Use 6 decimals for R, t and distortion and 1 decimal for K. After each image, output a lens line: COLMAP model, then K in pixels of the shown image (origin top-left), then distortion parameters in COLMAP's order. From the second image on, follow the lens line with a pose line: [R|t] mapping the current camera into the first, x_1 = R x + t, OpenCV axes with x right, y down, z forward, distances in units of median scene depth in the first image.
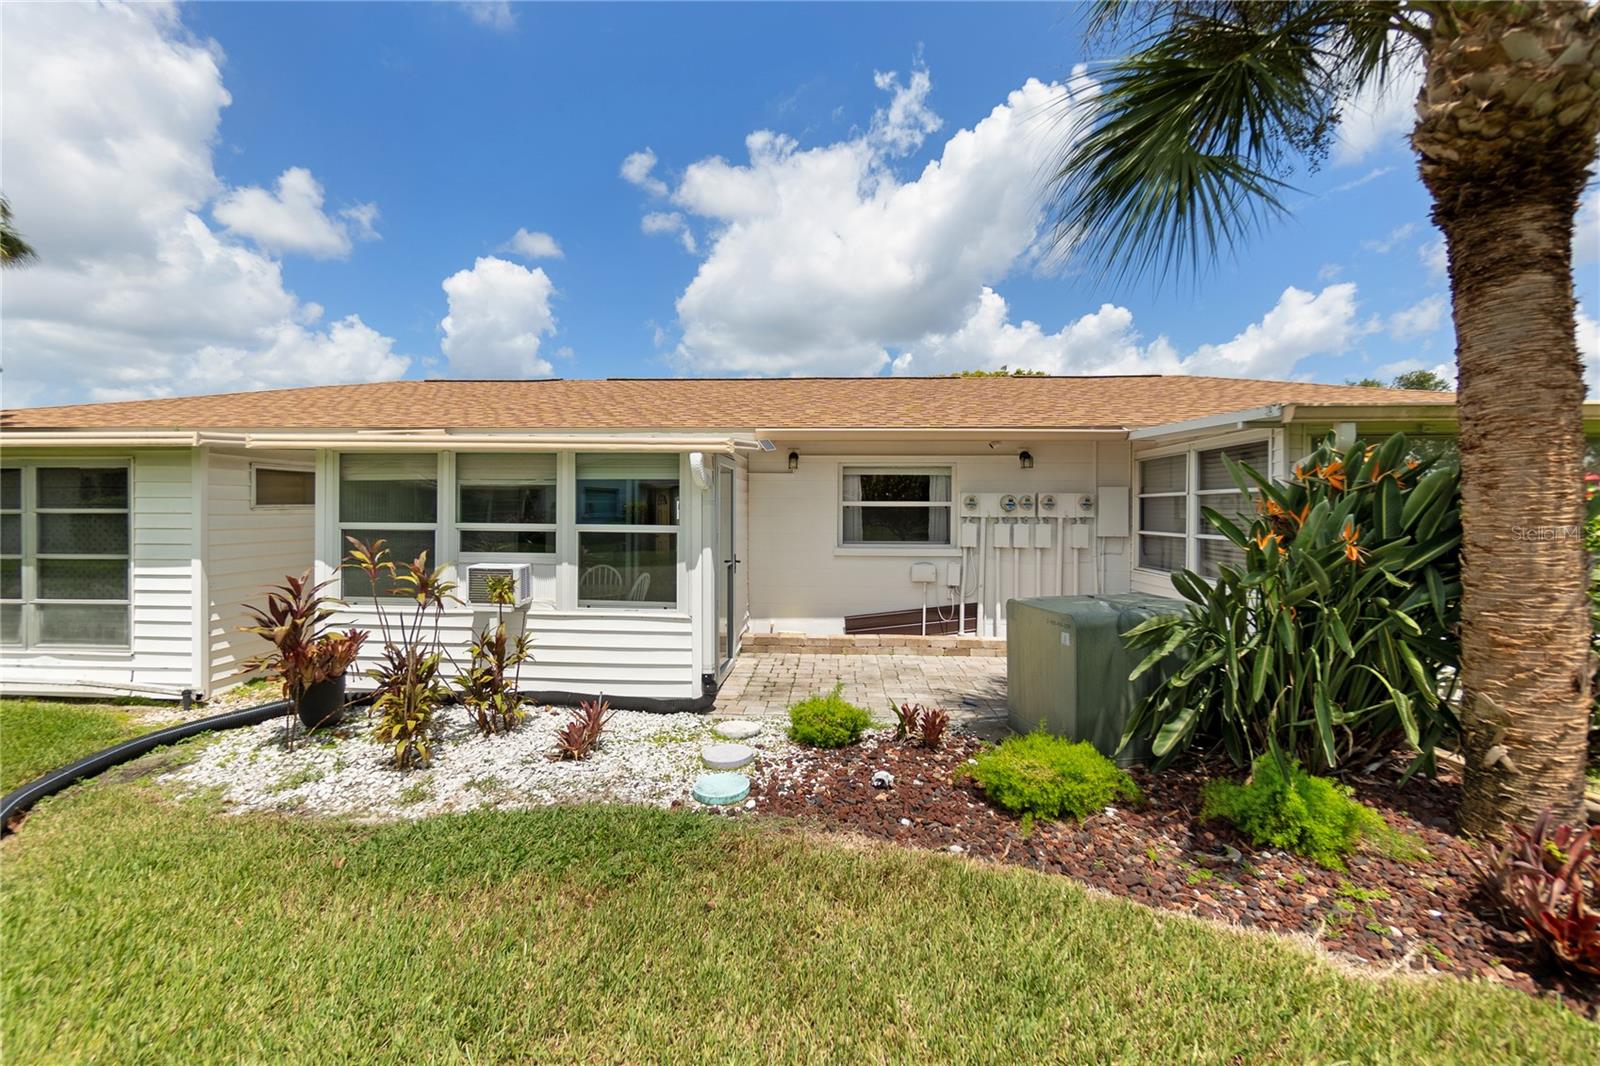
lens RADIAL K [[723.2, 0, 818.0], [0, 723.2, 506.0], [0, 0, 1]] dist [-0.001924, 0.000082]
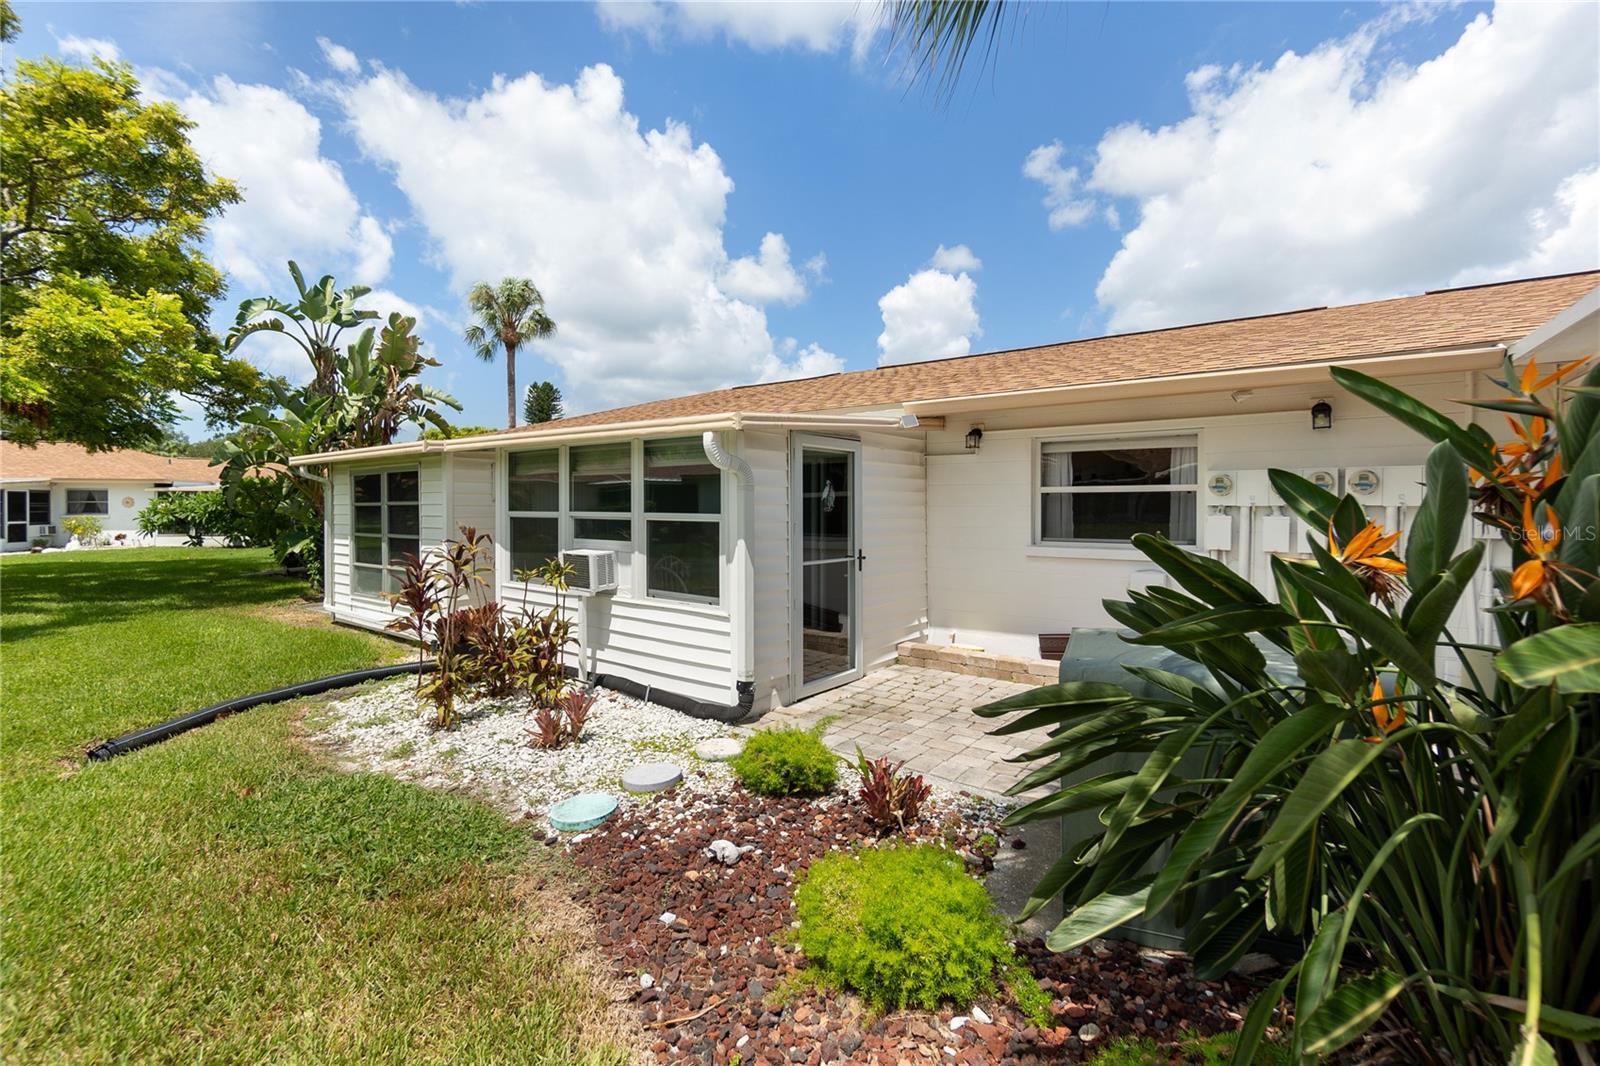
lens RADIAL K [[723.2, 0, 818.0], [0, 723.2, 506.0], [0, 0, 1]] dist [-0.001924, 0.000082]
pose [[0.814084, -0.006389, -0.580713, 0.435268], [0.007975, 0.999968, 0.000177, 0.017847], [0.580693, -0.004775, 0.814109, 0.329609]]
